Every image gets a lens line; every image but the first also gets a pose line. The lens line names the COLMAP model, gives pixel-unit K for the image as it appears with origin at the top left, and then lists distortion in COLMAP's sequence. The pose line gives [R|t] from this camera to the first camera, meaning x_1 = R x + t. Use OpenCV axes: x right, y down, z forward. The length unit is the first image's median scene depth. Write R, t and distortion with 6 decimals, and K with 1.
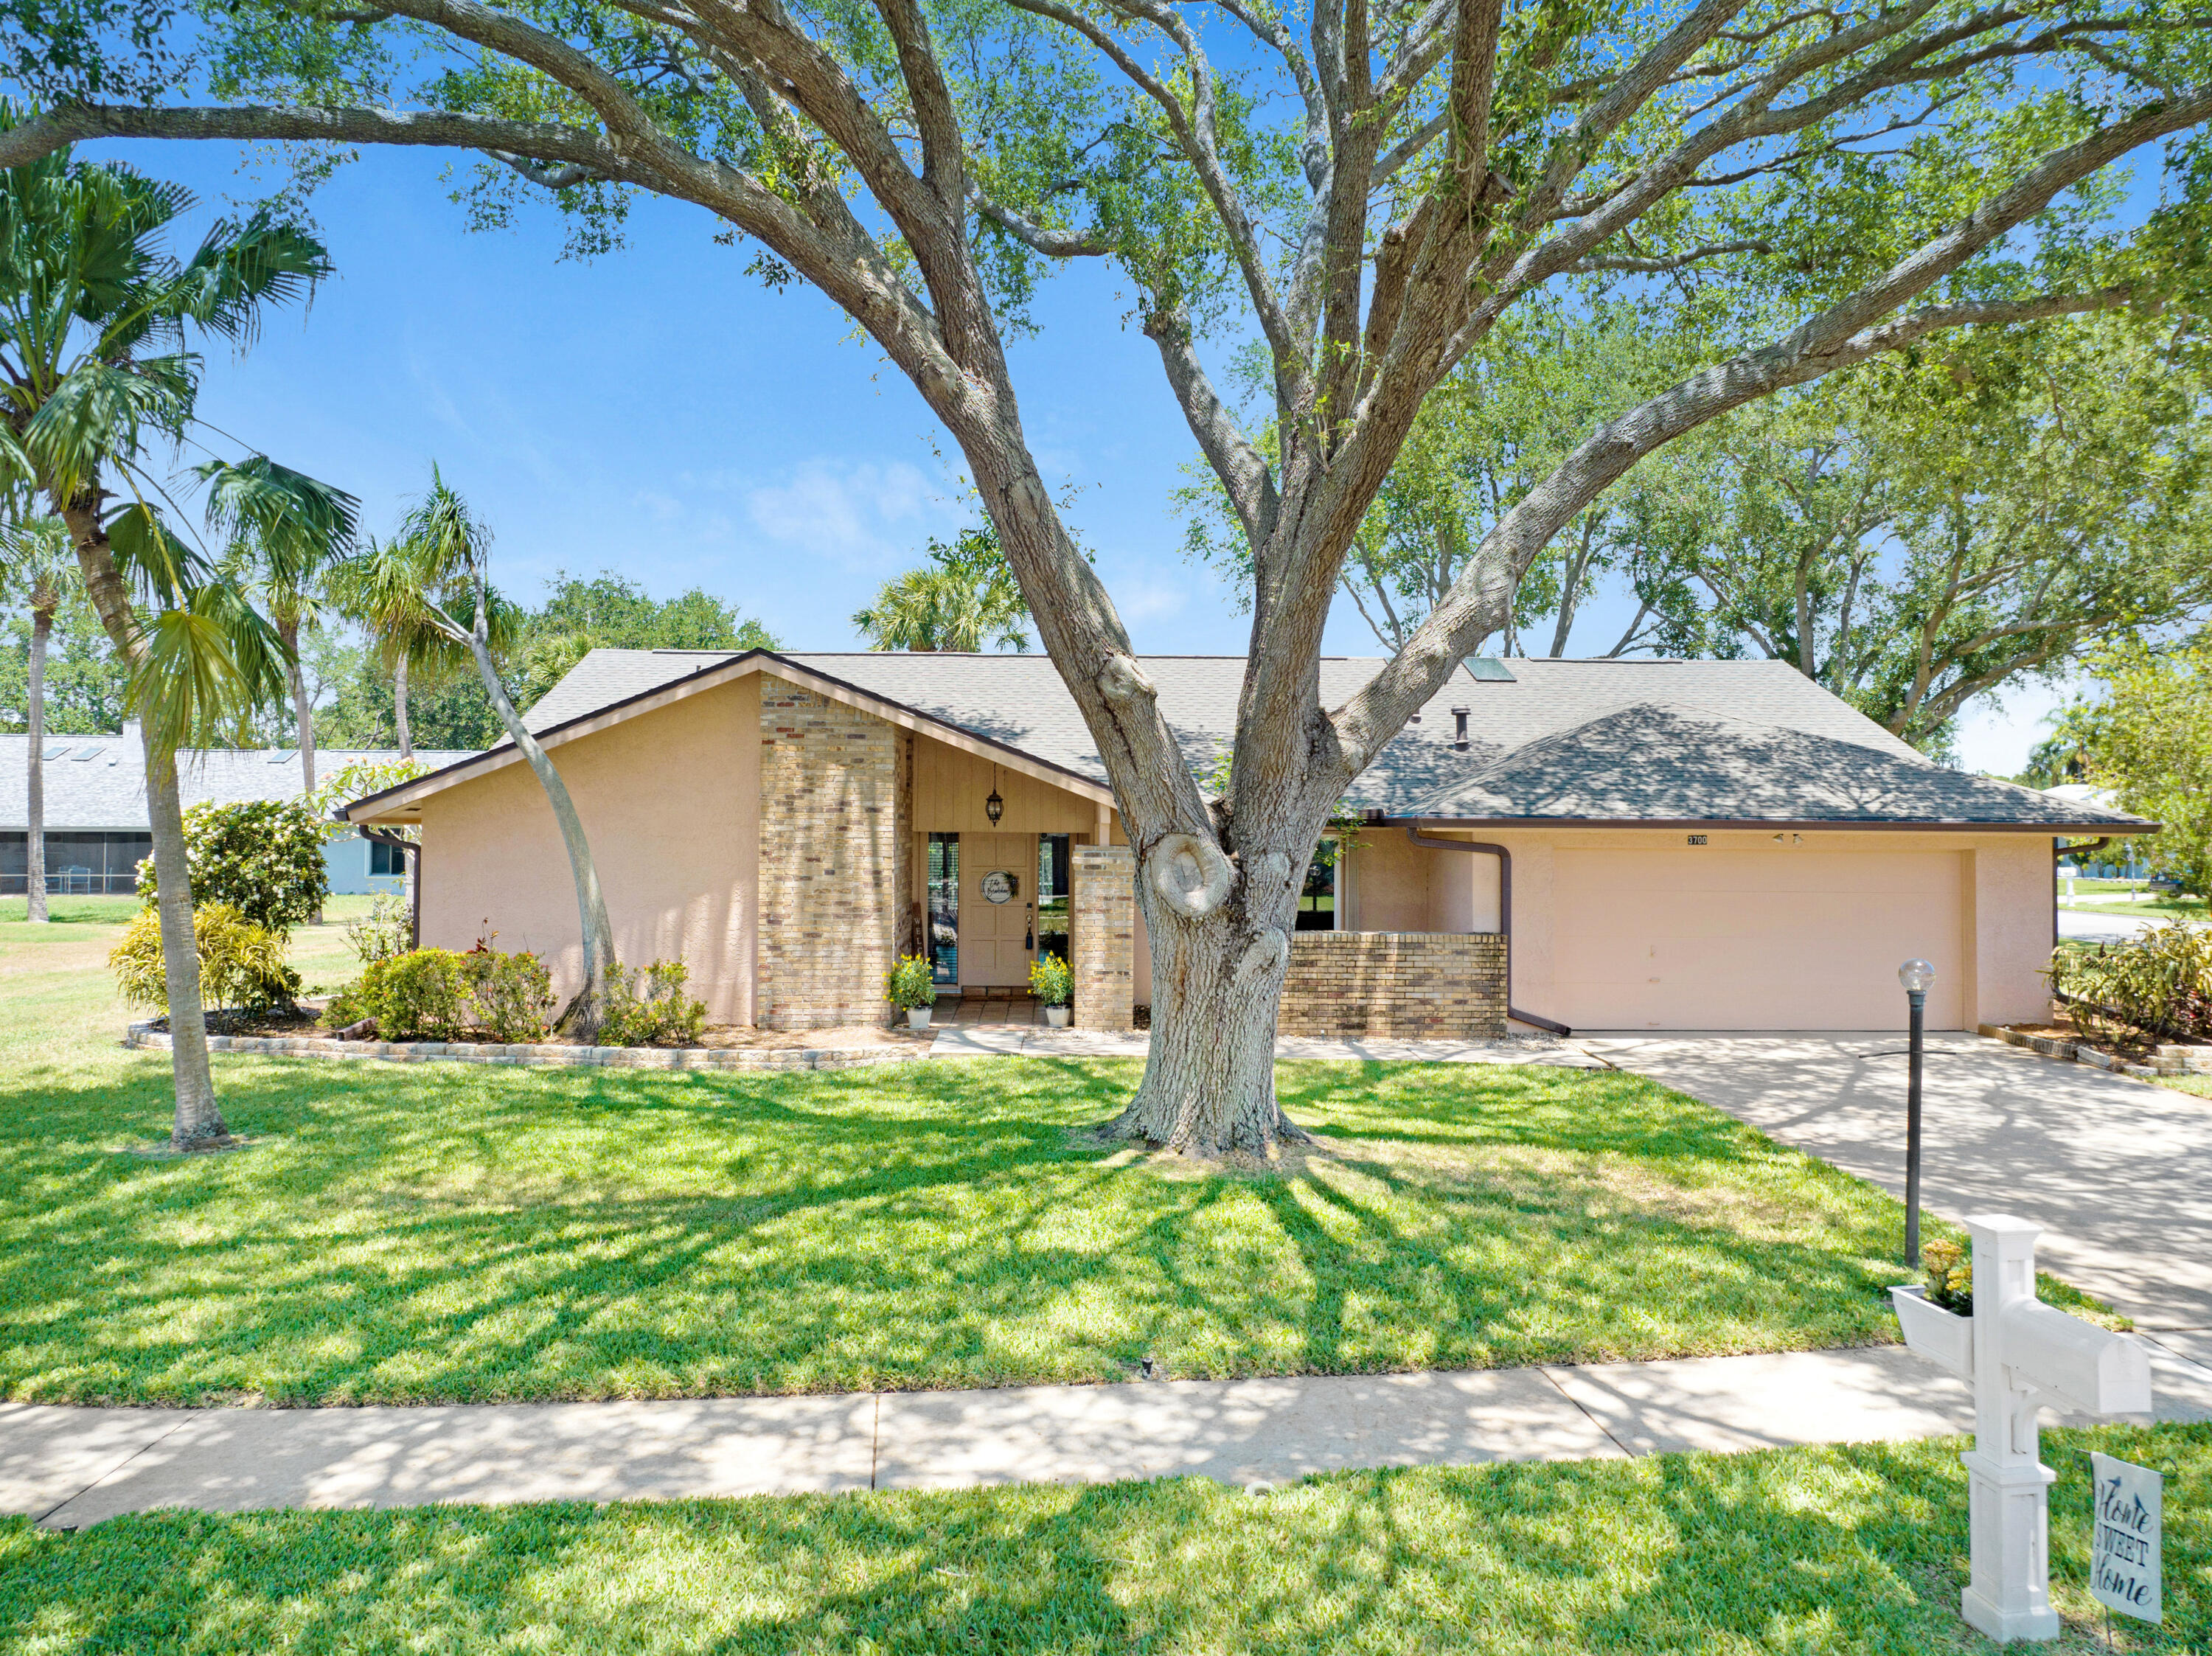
lens RADIAL K [[1594.3, 0, 1106.0], [0, 1594.3, 828.0], [0, 0, 1]] dist [-0.048927, 0.027596]
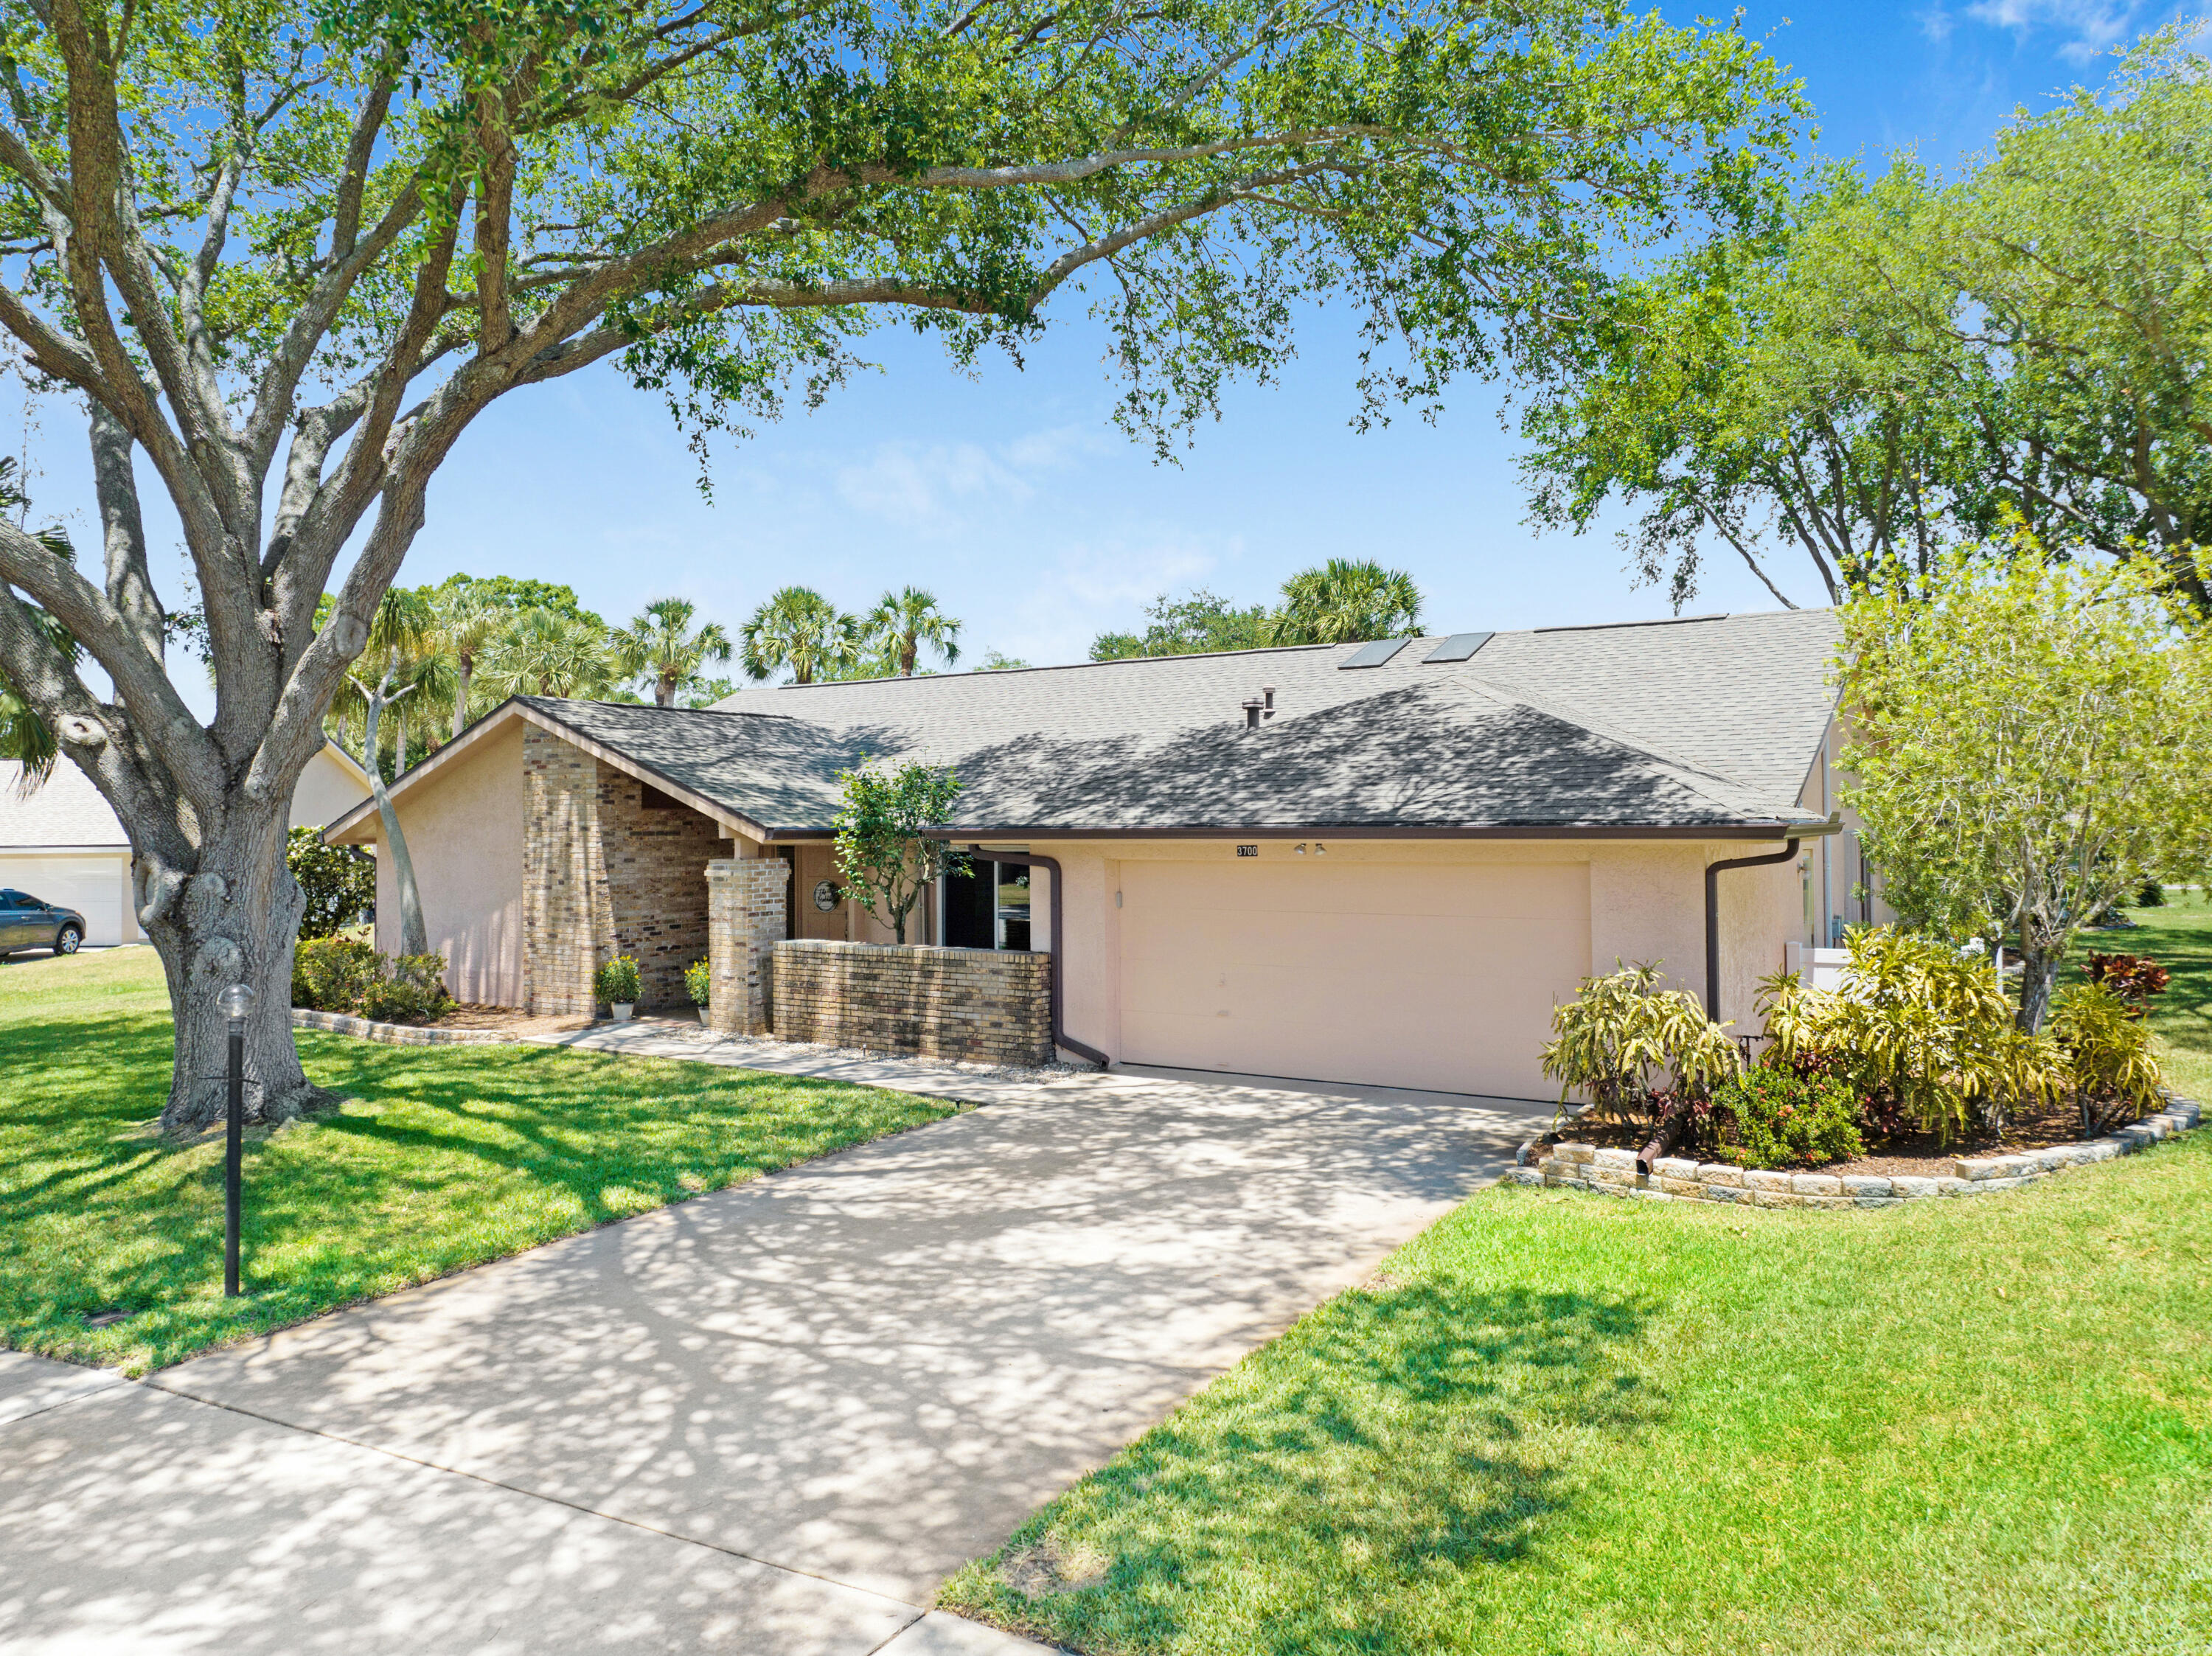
lens RADIAL K [[1594.3, 0, 1106.0], [0, 1594.3, 828.0], [0, 0, 1]] dist [-0.048927, 0.027596]
pose [[0.828794, -0.012785, -0.559408, 0.863642], [0.012997, 0.999909, -0.003597, -0.002881], [0.559403, -0.004290, 0.828885, 0.275727]]
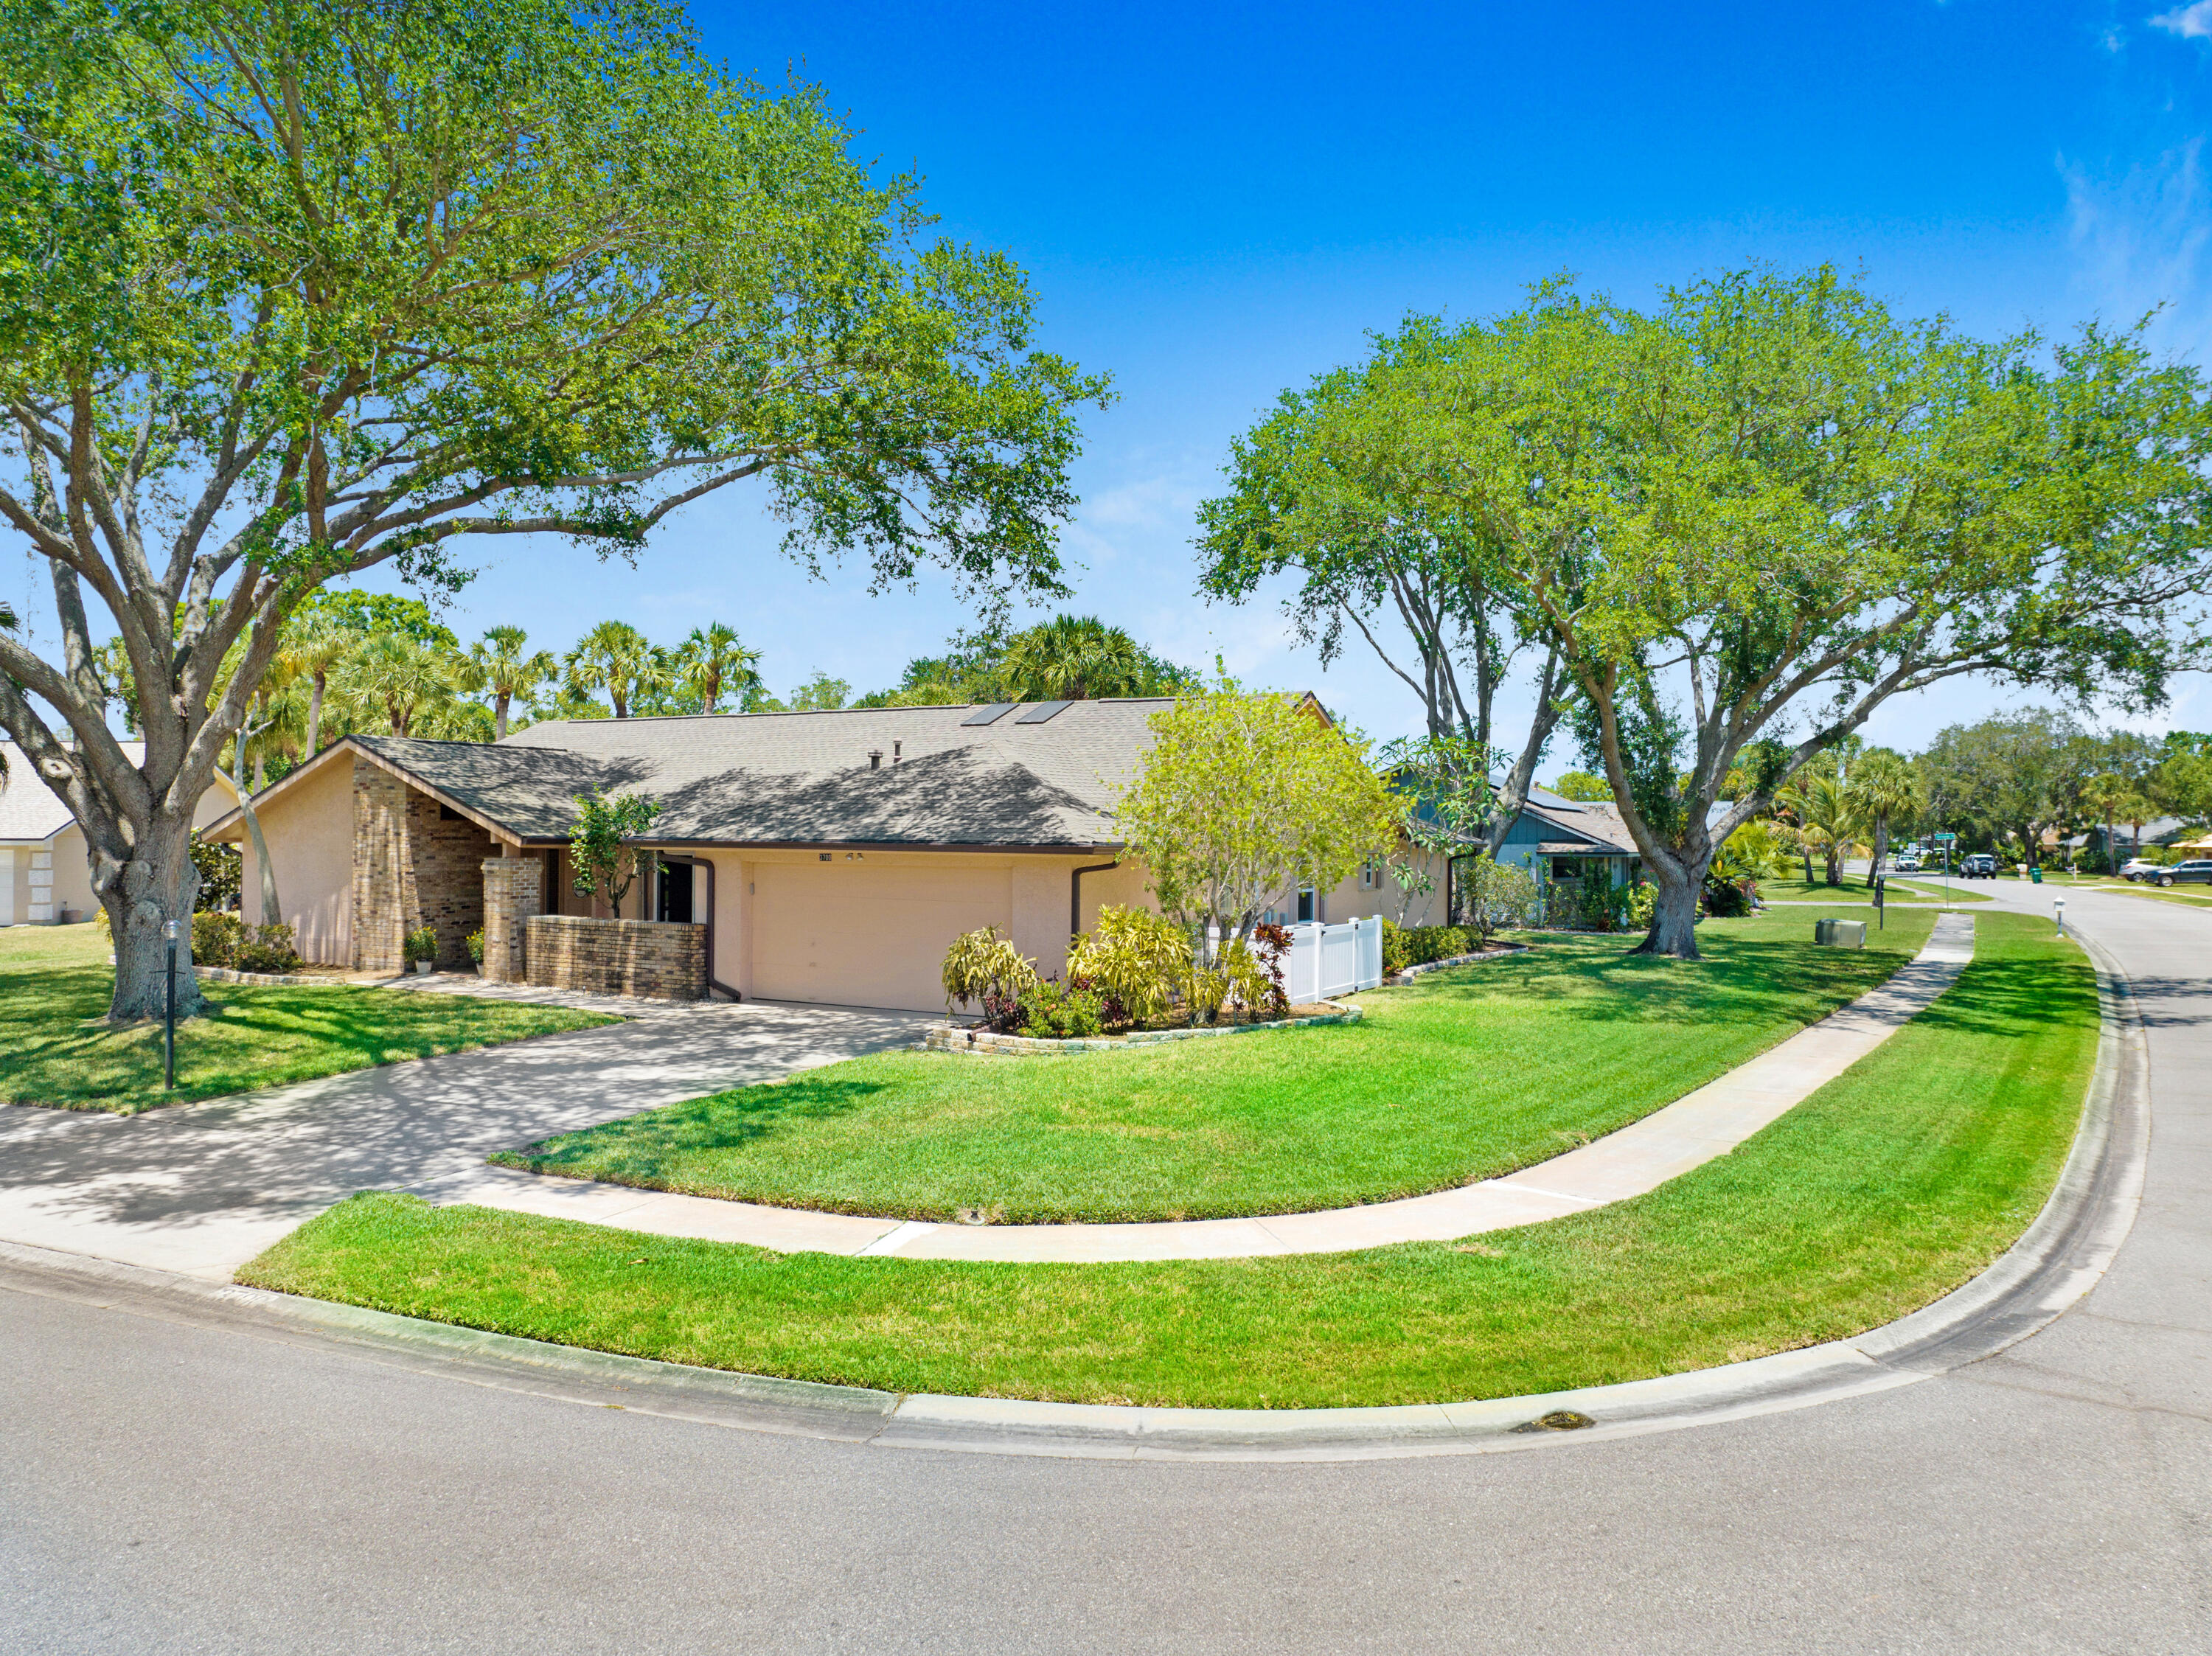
lens RADIAL K [[1681.1, 0, 1093.9], [0, 1681.1, 888.9], [0, 0, 1]] dist [-0.064000, 0.046508]
pose [[0.854518, 0.018017, -0.519109, 1.393325], [-0.003897, 0.999592, 0.028279, -0.006925], [0.519406, -0.022142, 0.854240, -0.060132]]
